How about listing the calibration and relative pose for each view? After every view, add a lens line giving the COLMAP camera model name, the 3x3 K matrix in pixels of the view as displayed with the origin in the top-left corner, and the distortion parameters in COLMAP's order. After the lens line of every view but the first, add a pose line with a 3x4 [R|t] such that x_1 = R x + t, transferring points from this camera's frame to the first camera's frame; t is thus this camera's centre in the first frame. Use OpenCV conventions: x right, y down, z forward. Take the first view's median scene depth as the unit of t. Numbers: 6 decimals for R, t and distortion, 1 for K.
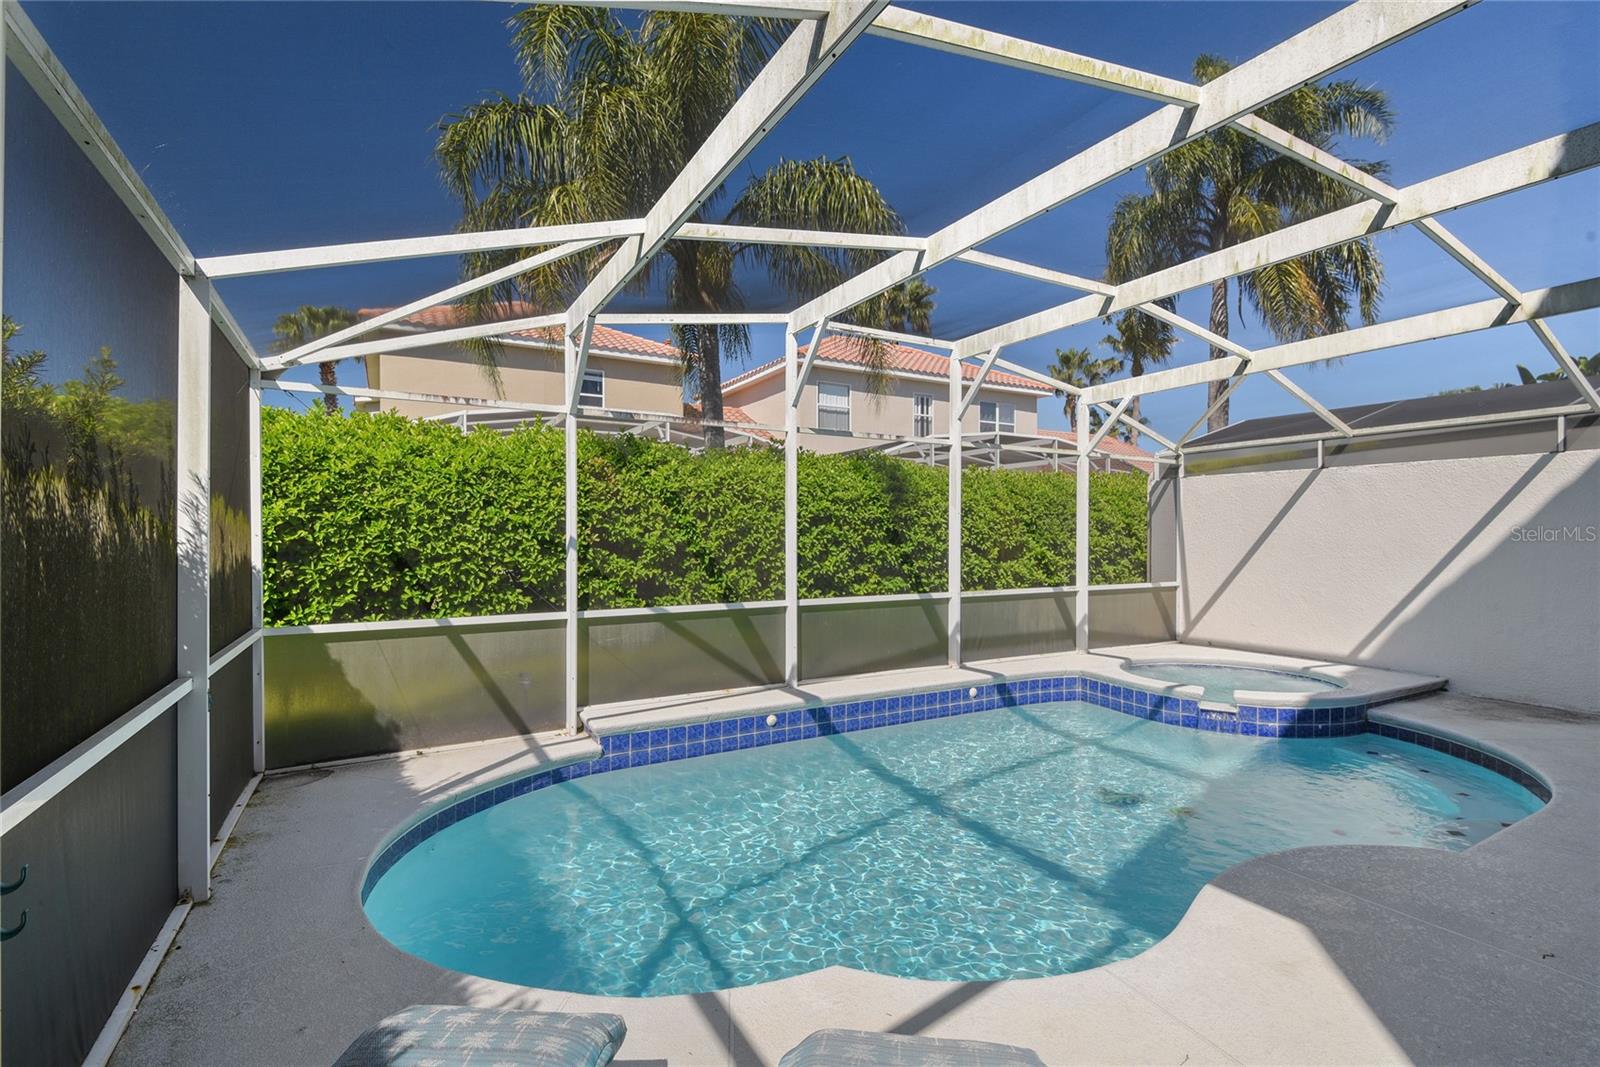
lens RADIAL K [[730.7, 0, 808.5], [0, 730.7, 540.1], [0, 0, 1]] dist [0.002529, -0.002744]
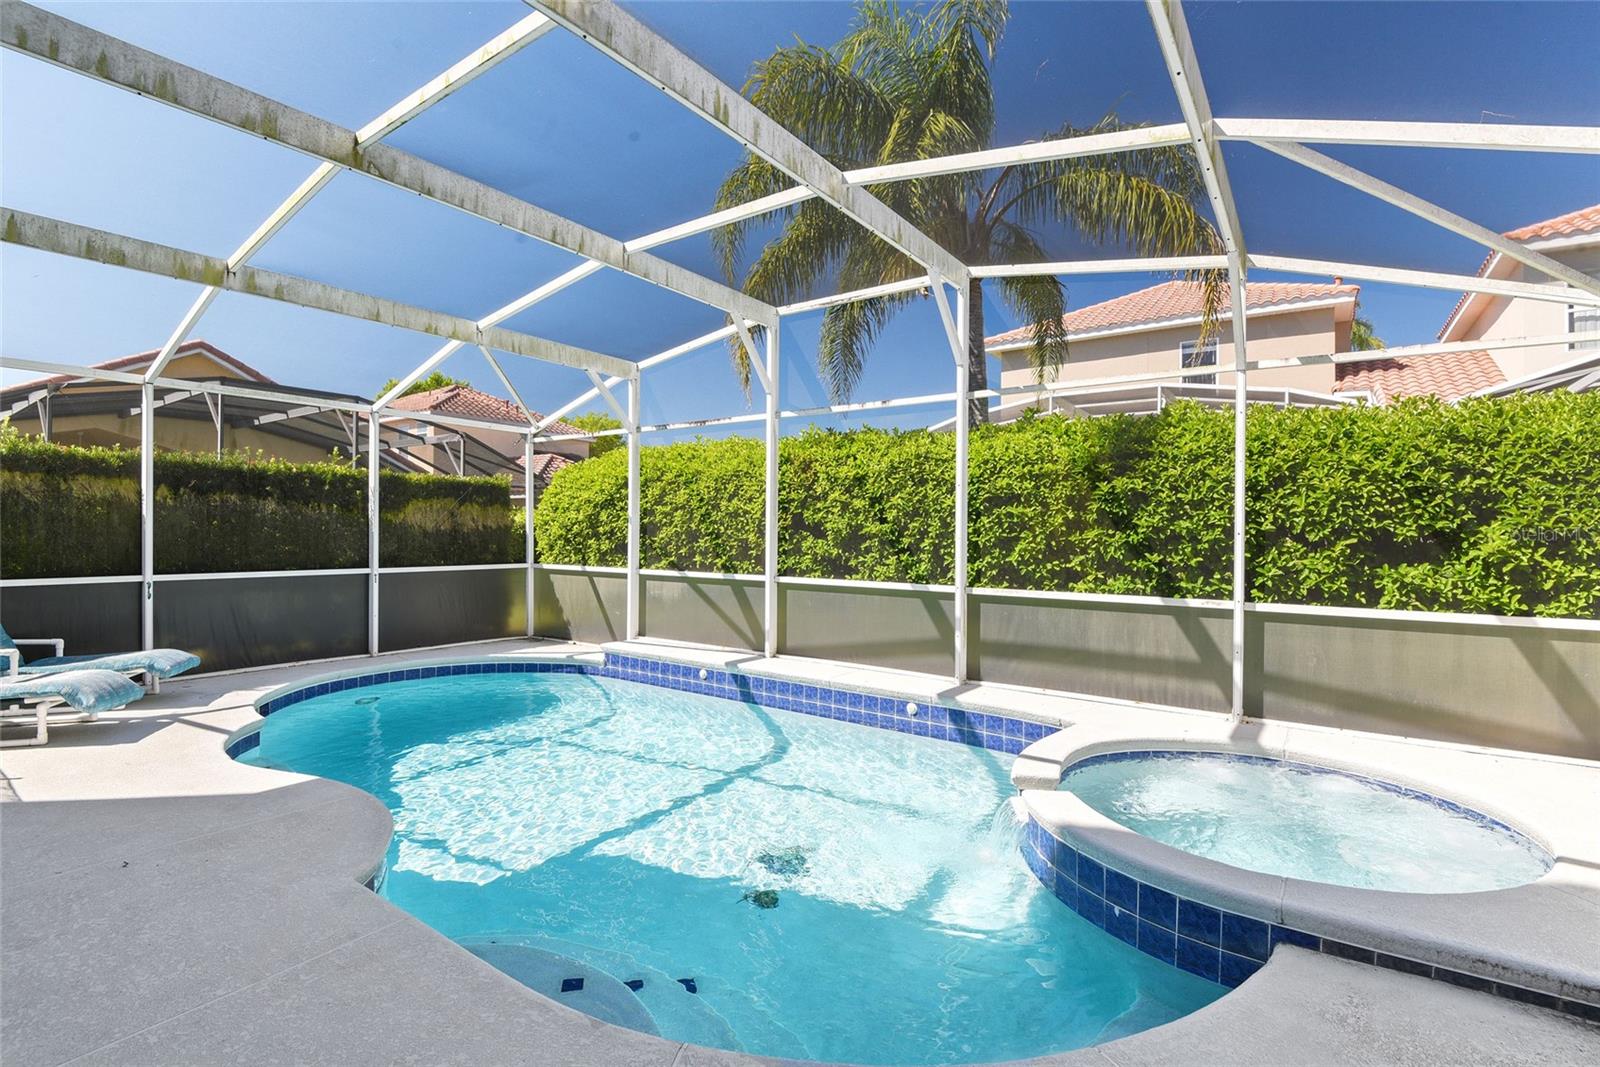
lens RADIAL K [[730.7, 0, 802.1], [0, 730.7, 534.0], [0, 0, 1]] dist [0.002529, -0.002744]
pose [[0.418314, 0.008688, -0.908261, 0.901726], [-0.012865, 0.999911, 0.003639, 0.015141], [0.908211, 0.010162, 0.418389, 0.551600]]
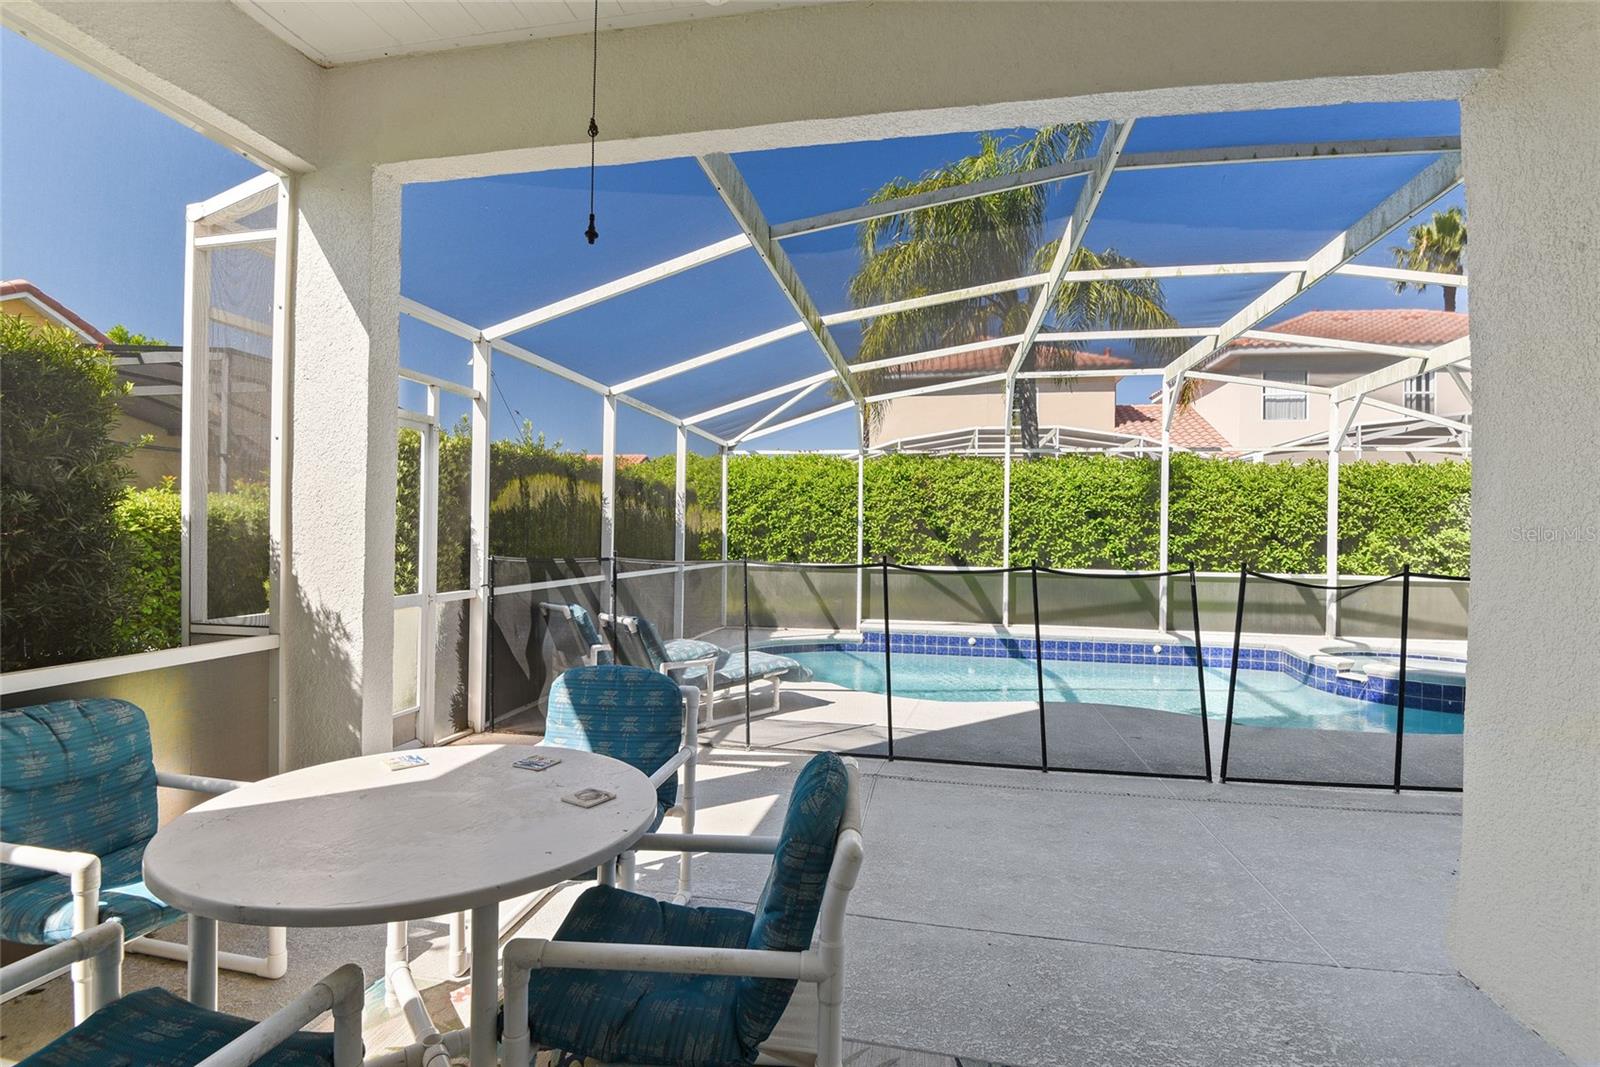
lens RADIAL K [[730.7, 0, 799.2], [0, 730.7, 531.3], [0, 0, 1]] dist [0.002529, -0.002744]
pose [[0.755656, 0.007772, -0.654922, 0.580809], [-0.017250, 0.999819, -0.008038, 0.026886], [0.654741, 0.017372, 0.755654, -0.355982]]
